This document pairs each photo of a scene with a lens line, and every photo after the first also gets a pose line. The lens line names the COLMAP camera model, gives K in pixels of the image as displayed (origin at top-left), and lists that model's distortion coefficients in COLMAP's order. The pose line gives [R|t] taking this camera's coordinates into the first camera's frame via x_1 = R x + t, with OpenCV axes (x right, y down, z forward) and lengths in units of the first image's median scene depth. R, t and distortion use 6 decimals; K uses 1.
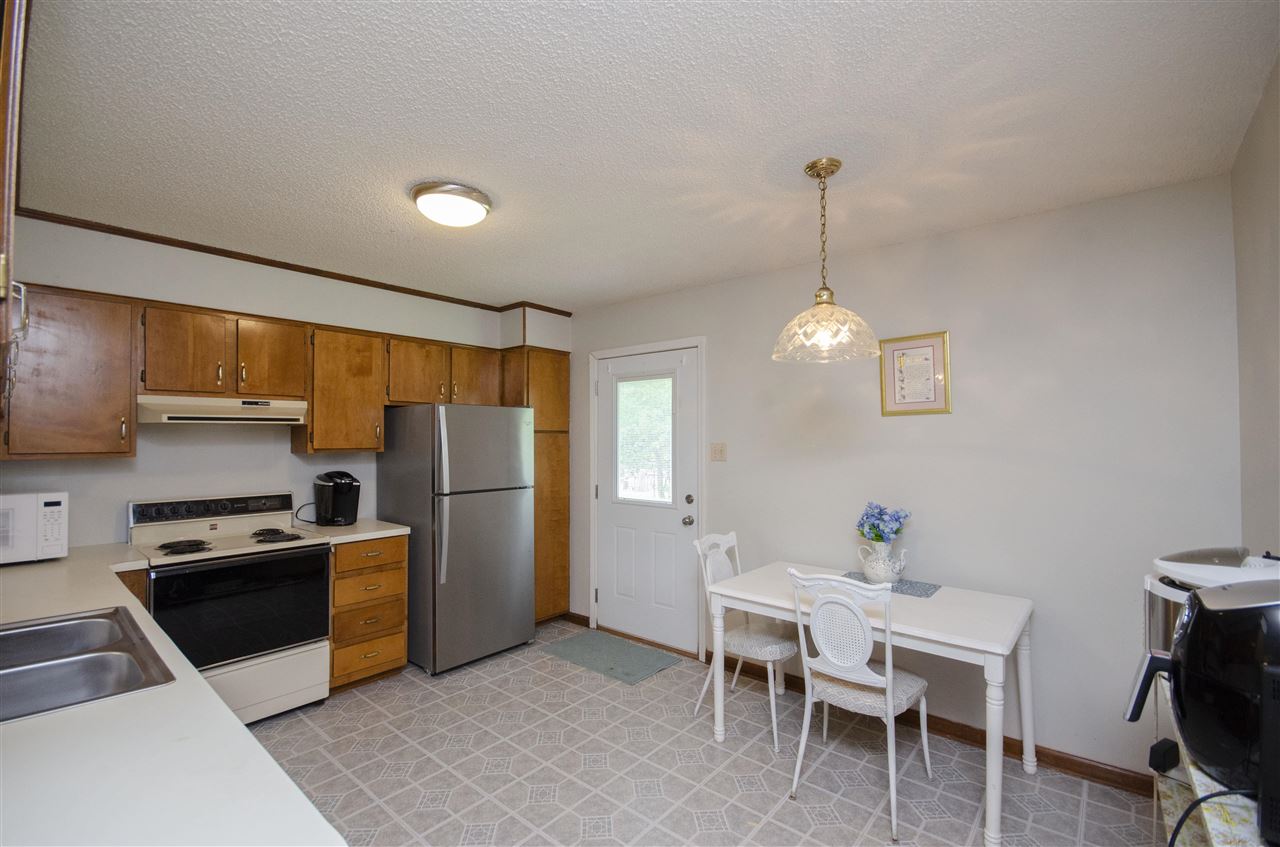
lens RADIAL K [[558.4, 0, 634.1], [0, 558.4, 428.9], [0, 0, 1]] dist [-0.000425, -0.011795]
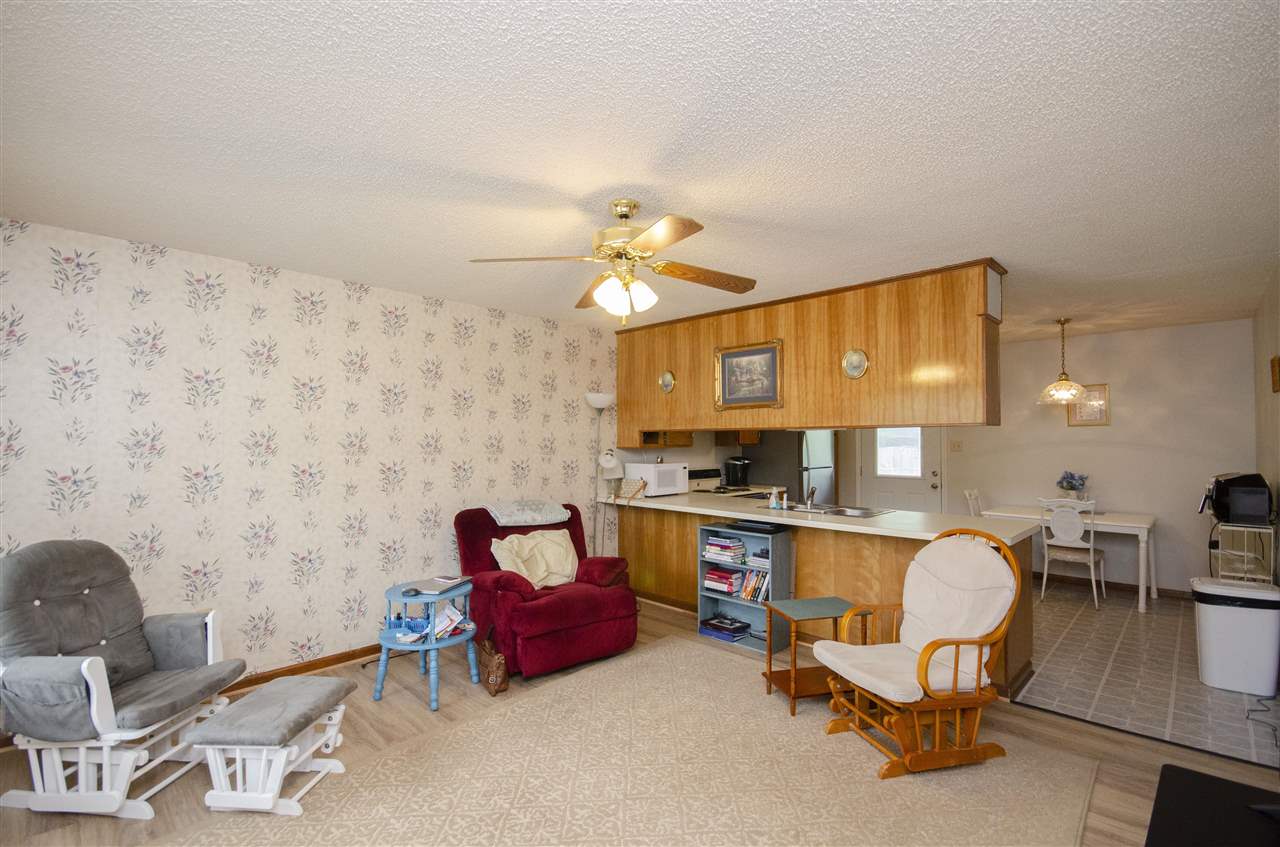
lens RADIAL K [[558.4, 0, 634.1], [0, 558.4, 428.9], [0, 0, 1]] dist [-0.000425, -0.011795]
pose [[0.996374, -0.001435, -0.085072, -0.498545], [0.001350, 0.999999, -0.001056, -0.009222], [0.085073, 0.000937, 0.996374, -0.583320]]
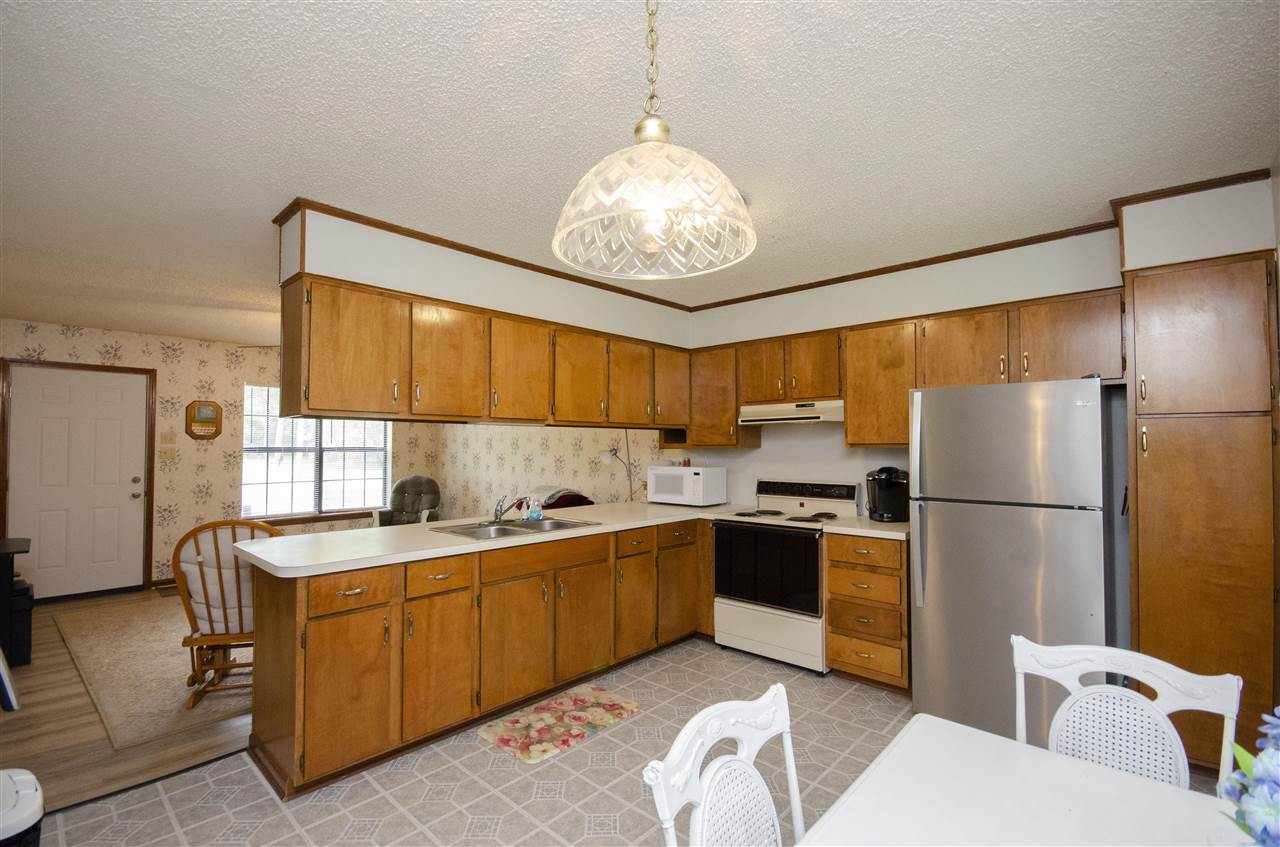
lens RADIAL K [[558.4, 0, 634.1], [0, 558.4, 428.9], [0, 0, 1]] dist [-0.000425, -0.011795]
pose [[-0.038798, -0.025922, -0.998911, 0.545874], [0.022112, 0.999396, -0.026793, 0.028867], [0.999002, -0.023128, -0.038201, 0.669272]]
